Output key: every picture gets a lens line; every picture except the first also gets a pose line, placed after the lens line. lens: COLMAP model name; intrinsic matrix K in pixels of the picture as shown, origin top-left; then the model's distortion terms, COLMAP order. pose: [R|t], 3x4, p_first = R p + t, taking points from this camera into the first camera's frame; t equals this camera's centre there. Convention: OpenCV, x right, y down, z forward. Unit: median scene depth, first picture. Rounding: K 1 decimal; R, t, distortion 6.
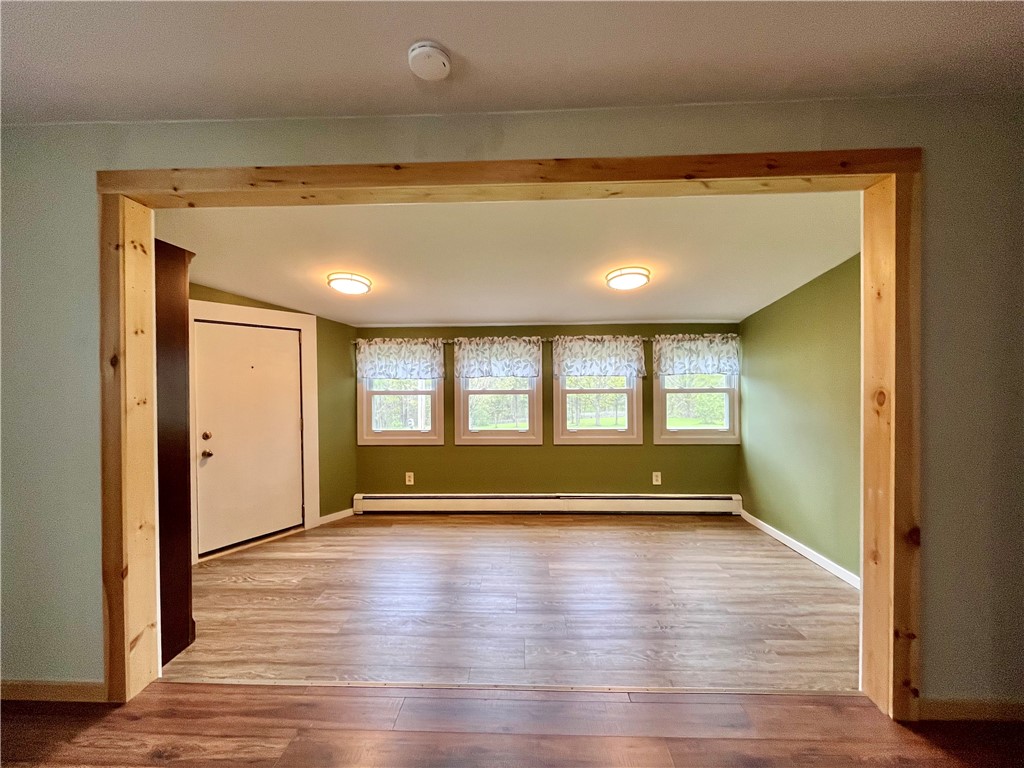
lens RADIAL K [[416.4, 0, 509.3], [0, 416.4, 383.8], [0, 0, 1]] dist [-0.002869, 0.000260]
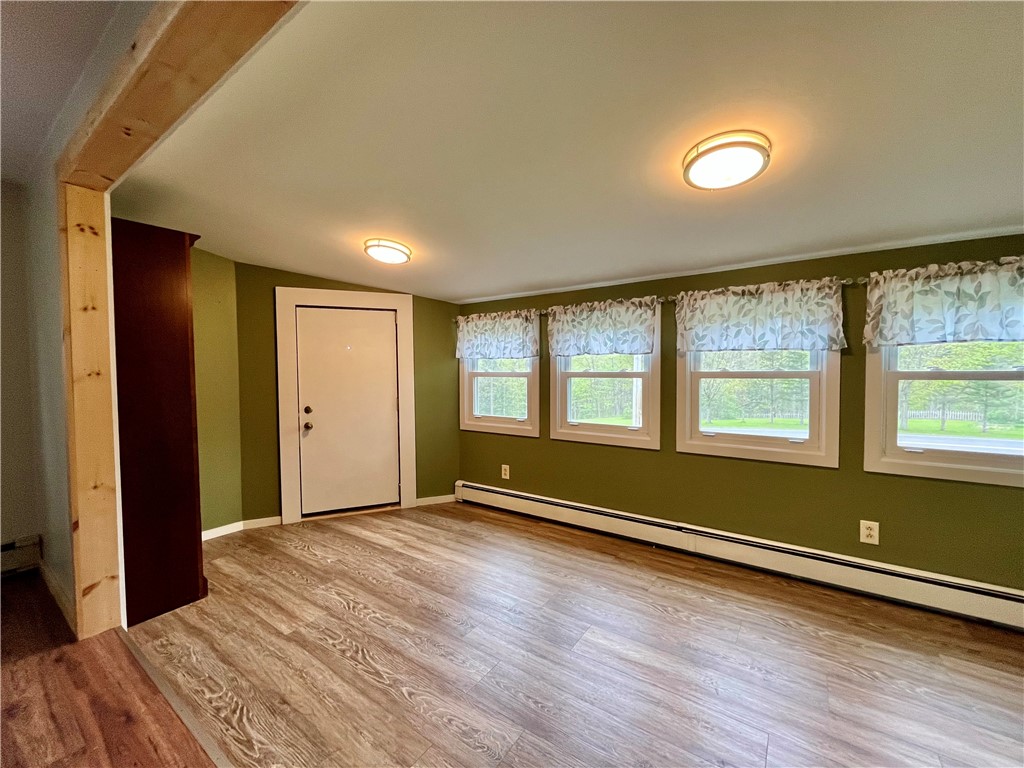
lens RADIAL K [[416.4, 0, 508.2], [0, 416.4, 382.8], [0, 0, 1]] dist [-0.002869, 0.000260]
pose [[0.837022, 0.020253, -0.546795, 0.253671], [-0.004365, 0.999530, 0.030340, 0.012729], [0.547152, -0.023008, 0.836717, 0.280464]]
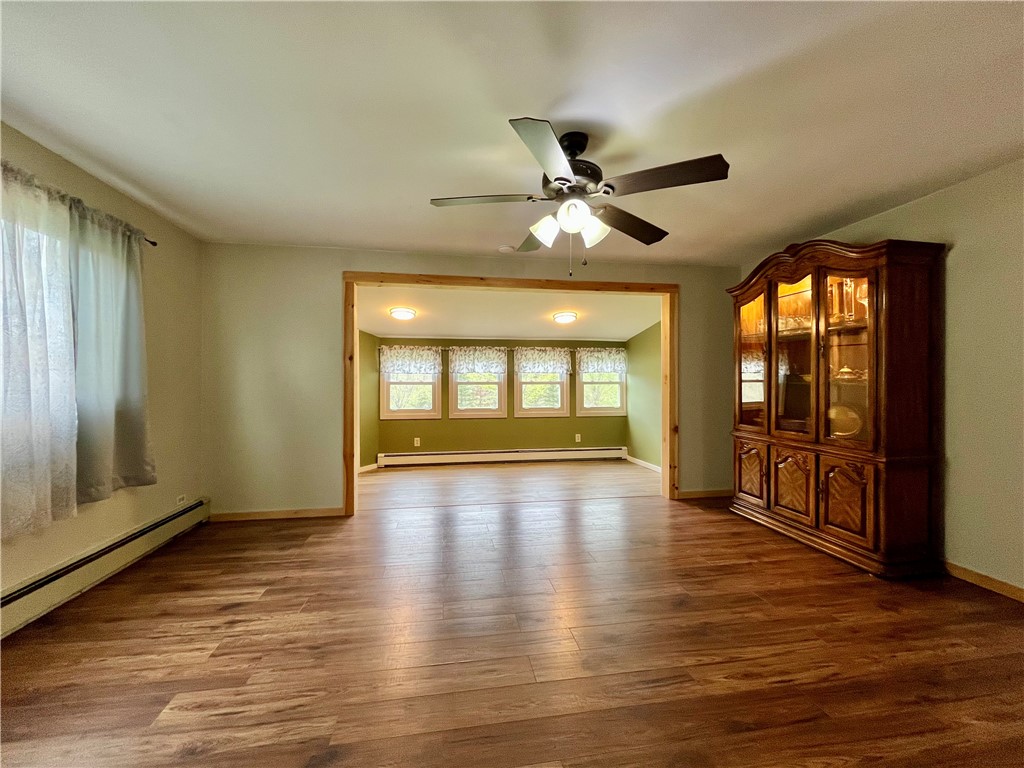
lens RADIAL K [[416.4, 0, 508.8], [0, 416.4, 384.0], [0, 0, 1]] dist [-0.002869, 0.000260]
pose [[0.980632, 0.005722, 0.195777, -0.219546], [-0.003743, 0.999938, -0.010479, 0.039828], [-0.195824, 0.009543, 0.980593, -0.514253]]
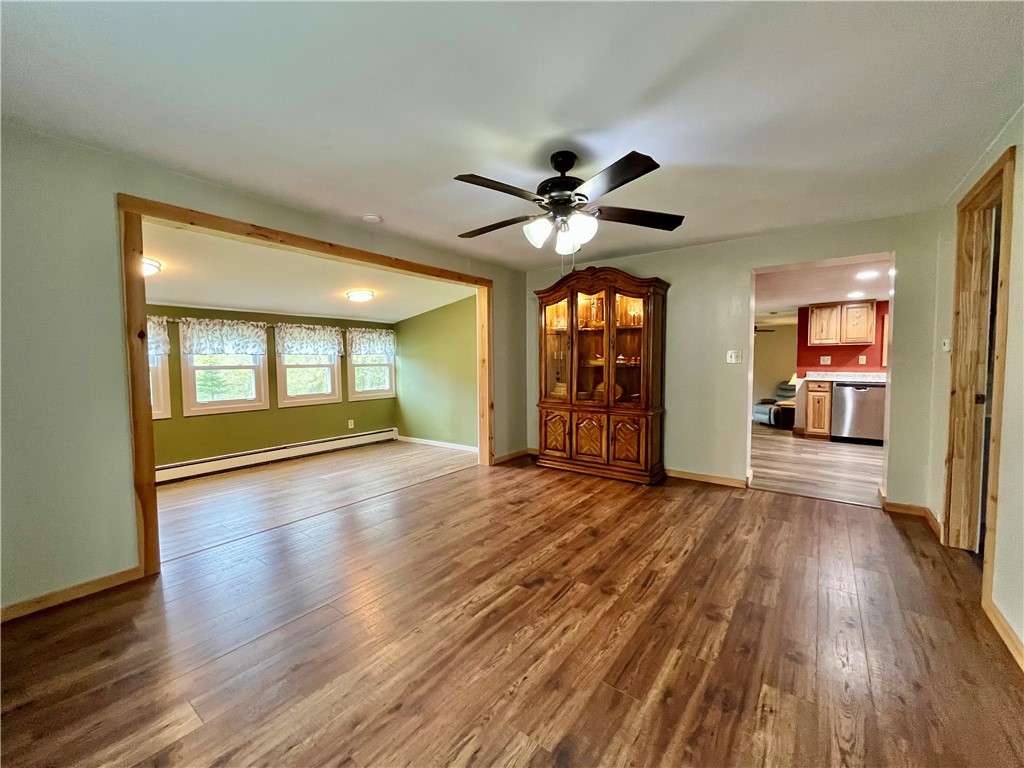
lens RADIAL K [[416.4, 0, 509.7], [0, 416.4, 384.7], [0, 0, 1]] dist [-0.002869, 0.000260]
pose [[0.571682, -0.044285, 0.819279, -0.545968], [0.011662, 0.998880, 0.045855, 0.024812], [-0.820393, -0.016660, 0.571558, -0.323230]]
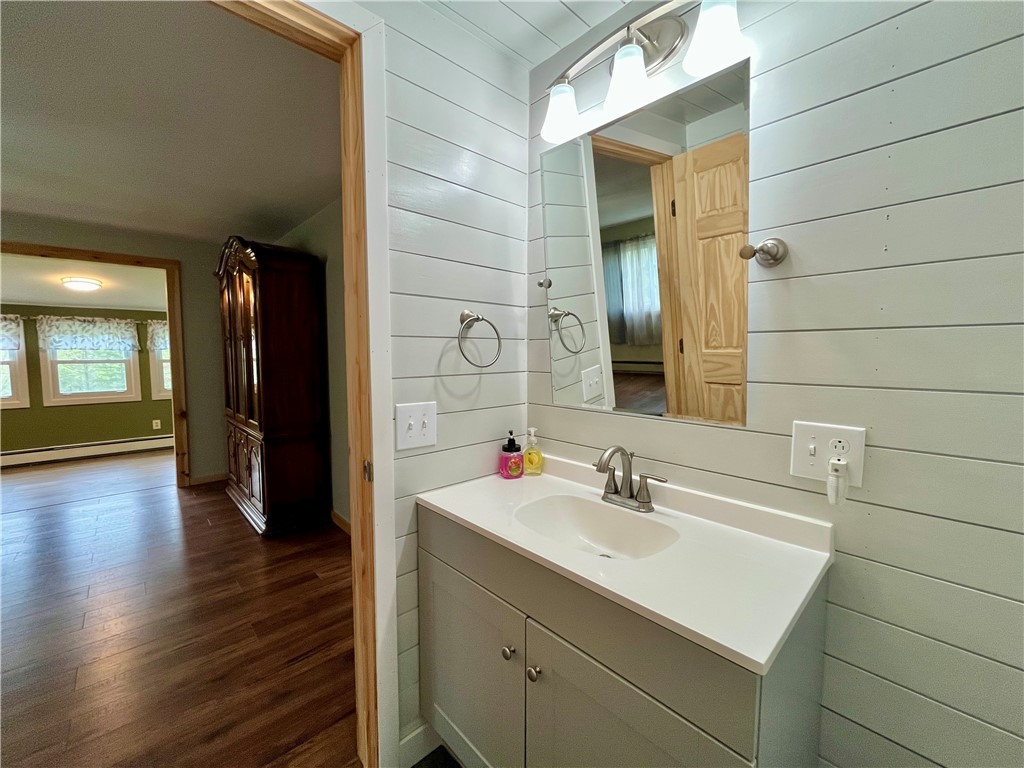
lens RADIAL K [[416.4, 0, 509.9], [0, 416.4, 381.7], [0, 0, 1]] dist [-0.002869, 0.000260]
pose [[0.705840, -0.043579, 0.707029, 0.216868], [0.002105, 0.998230, 0.059426, 0.006625], [-0.708368, -0.040457, 0.704683, -0.802371]]
